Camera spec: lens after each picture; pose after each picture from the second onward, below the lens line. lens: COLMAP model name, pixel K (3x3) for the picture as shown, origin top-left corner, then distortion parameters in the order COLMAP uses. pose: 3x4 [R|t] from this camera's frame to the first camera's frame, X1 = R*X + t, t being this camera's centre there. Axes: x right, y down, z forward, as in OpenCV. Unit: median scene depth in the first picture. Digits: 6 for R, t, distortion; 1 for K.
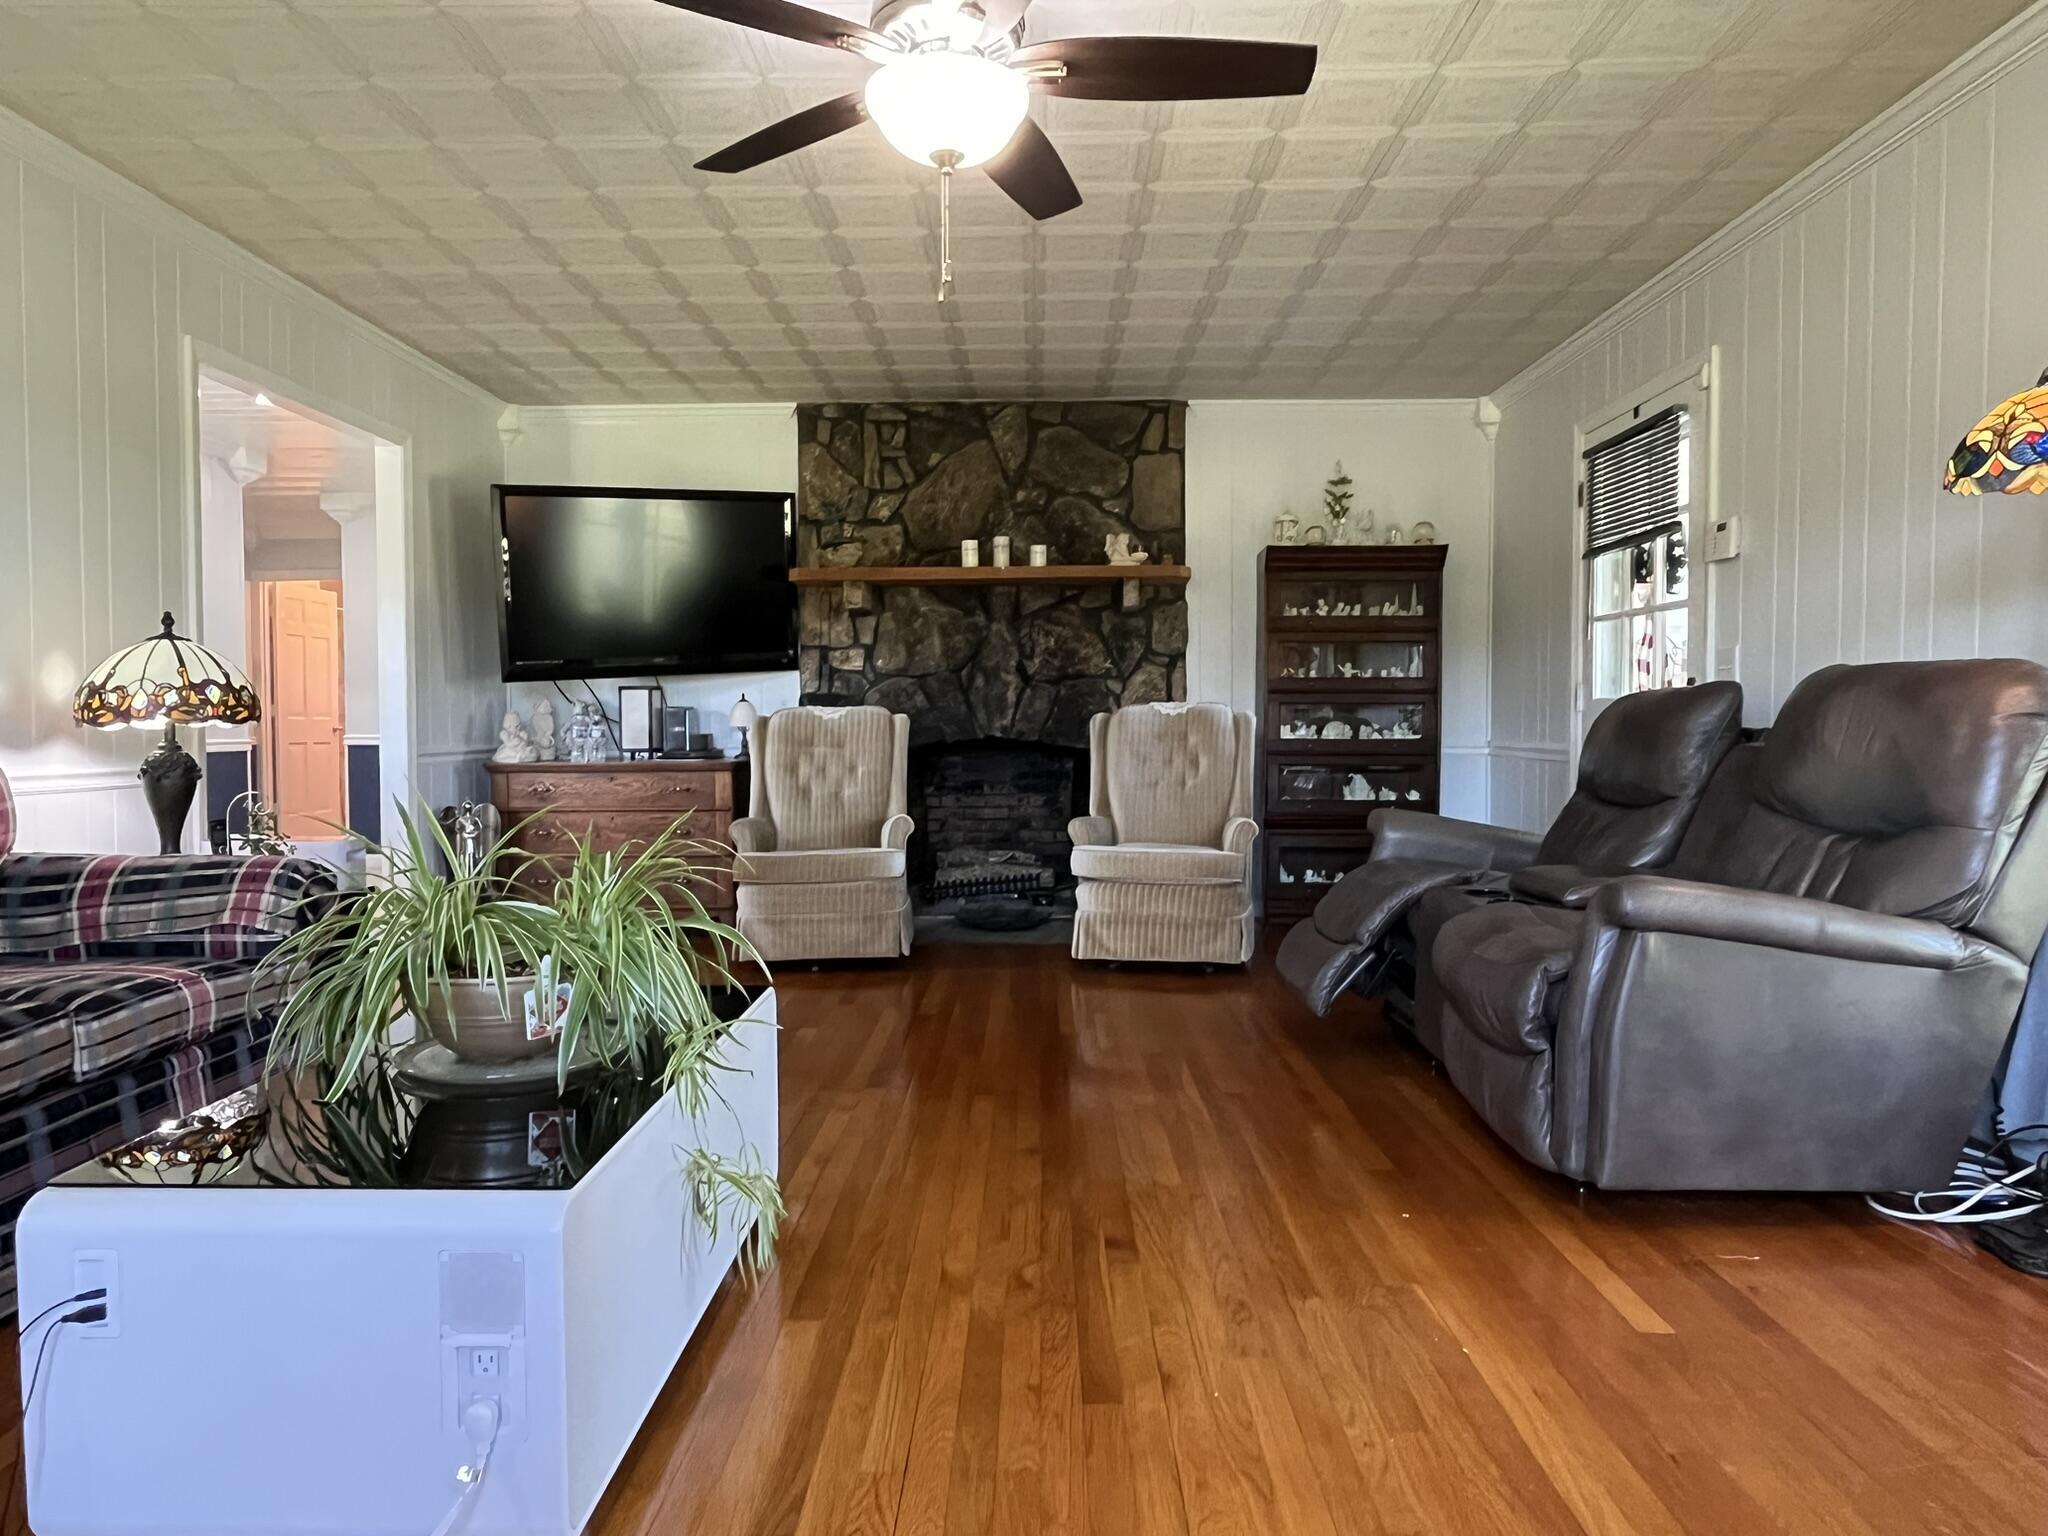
lens RADIAL K [[1287.9, 0, 1034.8], [0, 1287.9, 764.3], [0, 0, 1]] dist [0.005534, -0.008563]
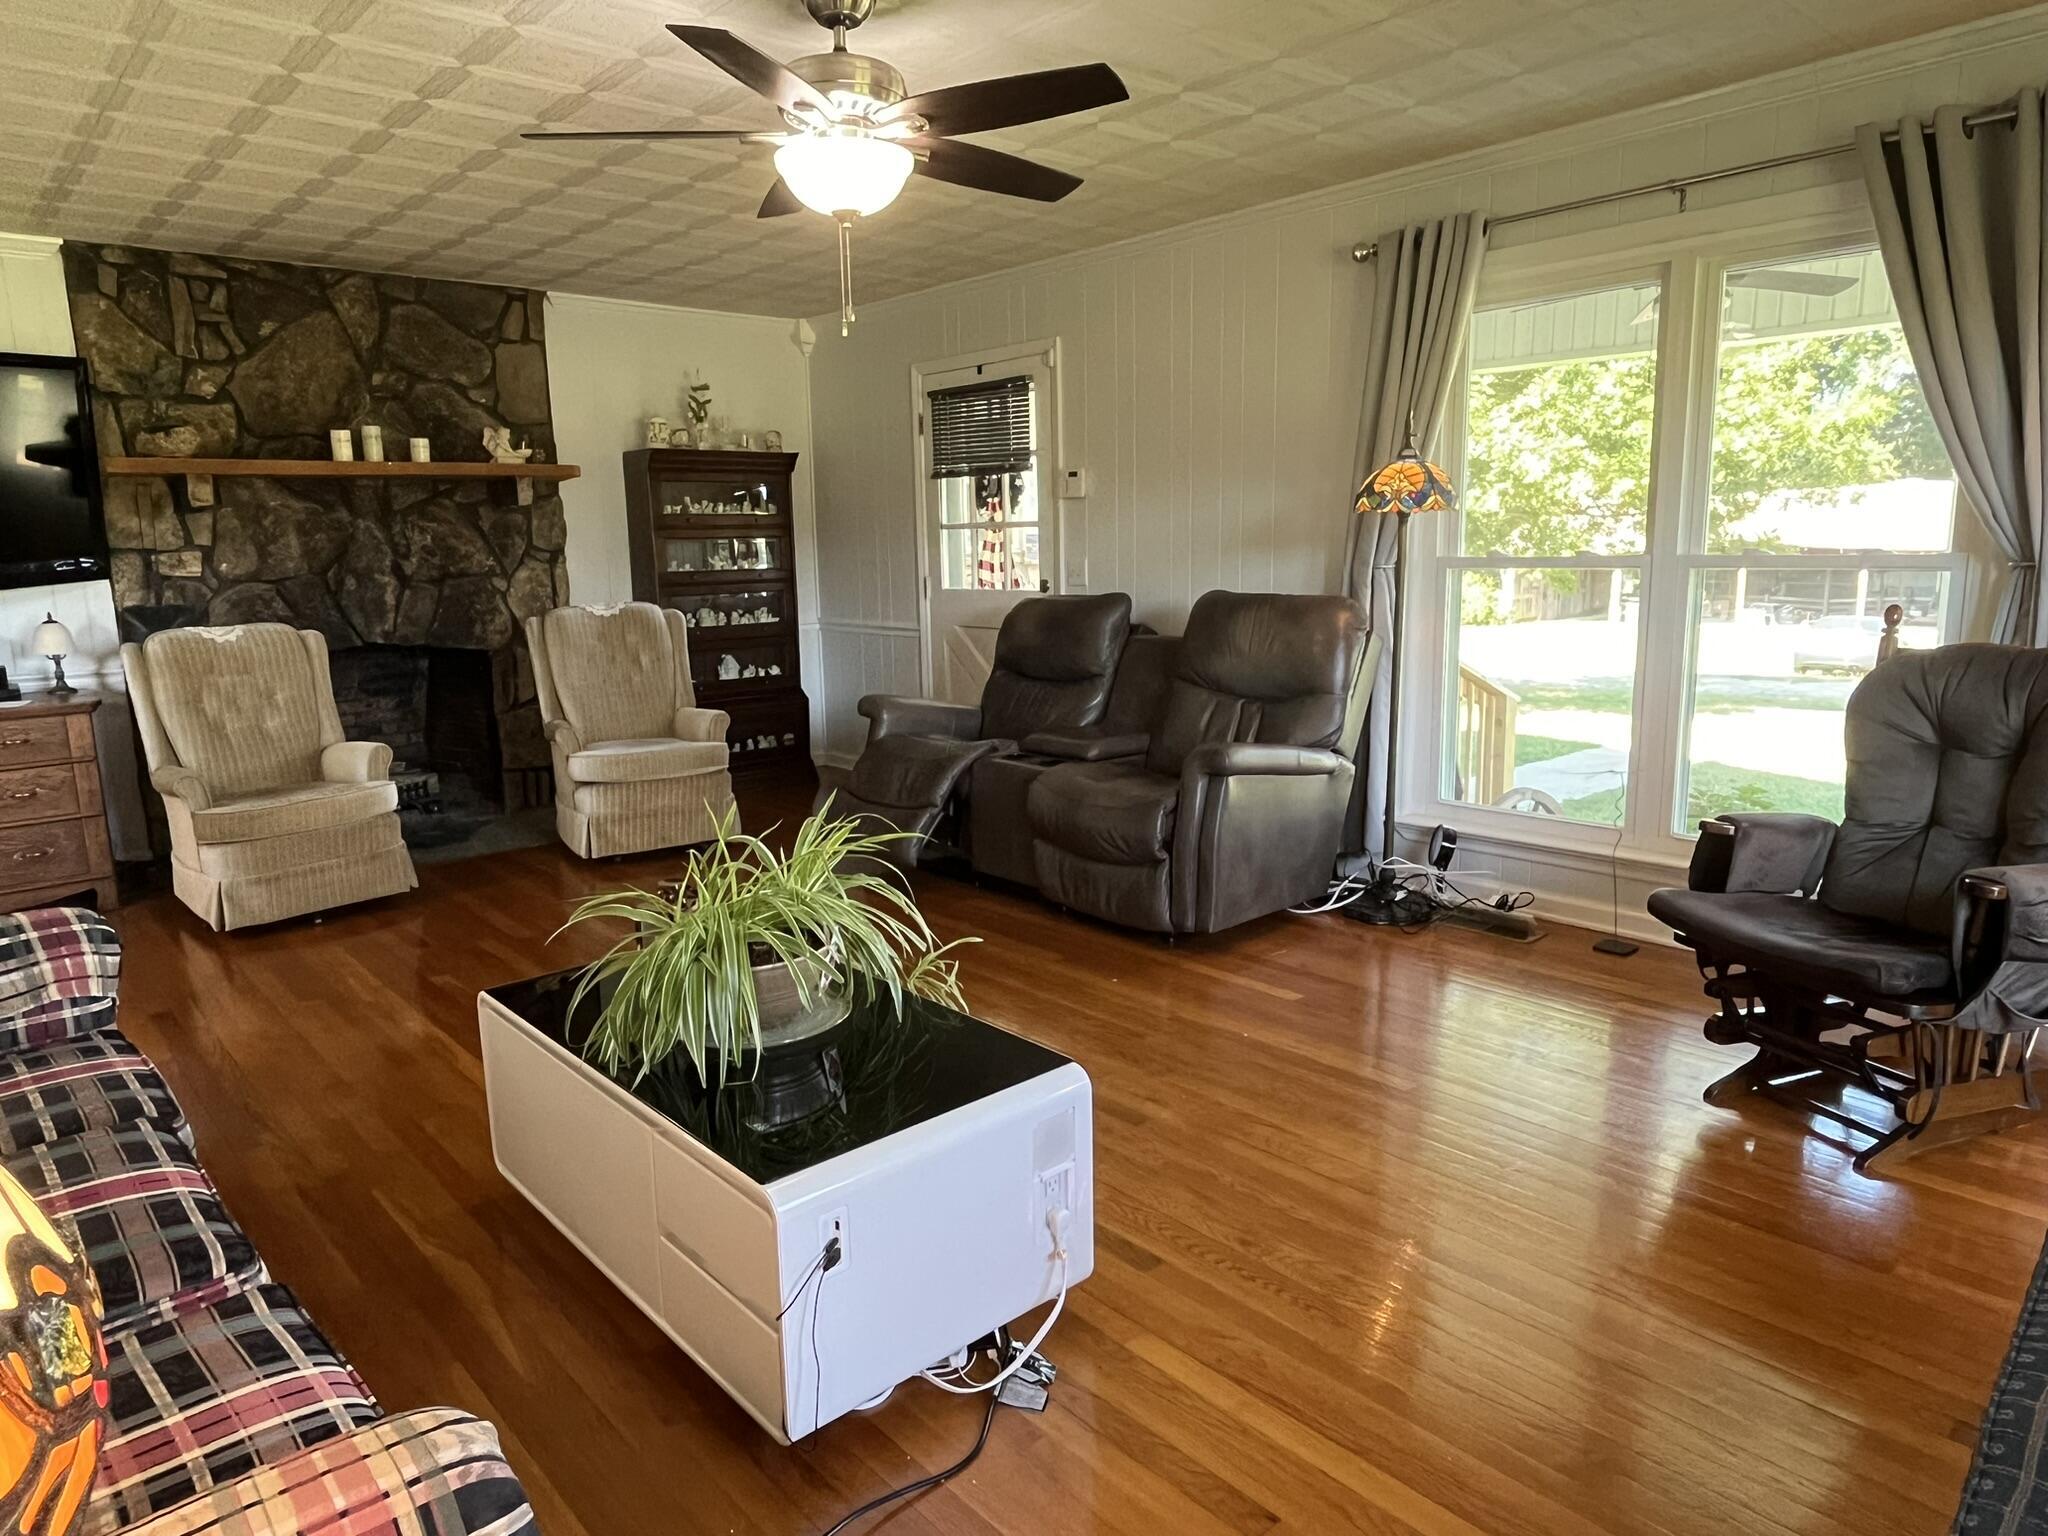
lens RADIAL K [[1287.9, 0, 1020.2], [0, 1287.9, 770.8], [0, 0, 1]] dist [0.005534, -0.008563]
pose [[0.729242, -0.136309, 0.670542, -0.332004], [0.039533, 0.986713, 0.157587, -0.059564], [-0.683113, -0.088411, 0.724941, -0.004186]]
